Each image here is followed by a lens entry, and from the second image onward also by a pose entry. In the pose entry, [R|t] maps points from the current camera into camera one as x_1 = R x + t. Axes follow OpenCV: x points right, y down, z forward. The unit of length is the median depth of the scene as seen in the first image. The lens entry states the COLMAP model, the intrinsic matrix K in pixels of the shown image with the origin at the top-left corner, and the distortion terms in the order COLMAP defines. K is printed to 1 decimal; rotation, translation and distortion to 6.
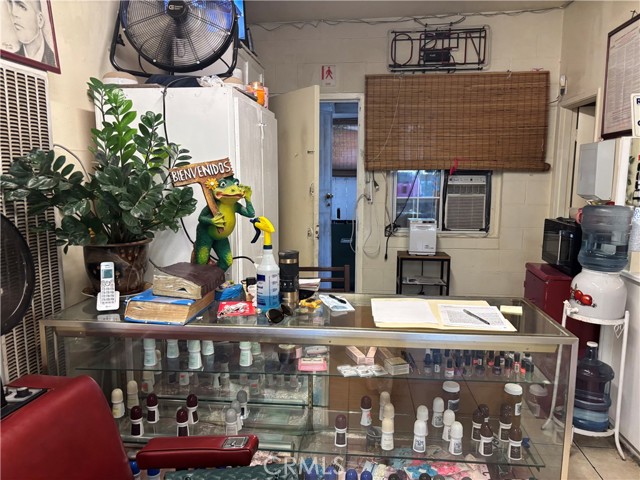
lens RADIAL K [[461.6, 0, 320.0], [0, 461.6, 240.0], [0, 0, 1]] dist [0.037767, -0.056385]
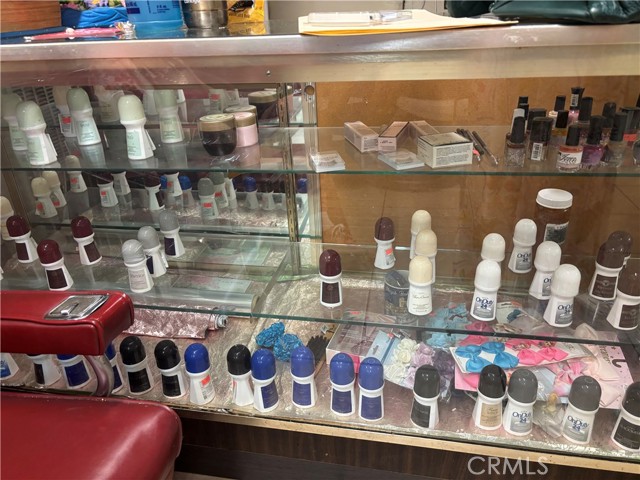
lens RADIAL K [[480.2, 0, 333.0], [0, 480.2, 221.9], [0, 0, 1]] dist [0.044805, -0.061572]
pose [[0.996380, -0.002654, -0.084970, 0.083647], [0.027899, 0.954363, 0.297344, 0.168974], [0.080303, -0.298638, 0.950982, 0.450564]]
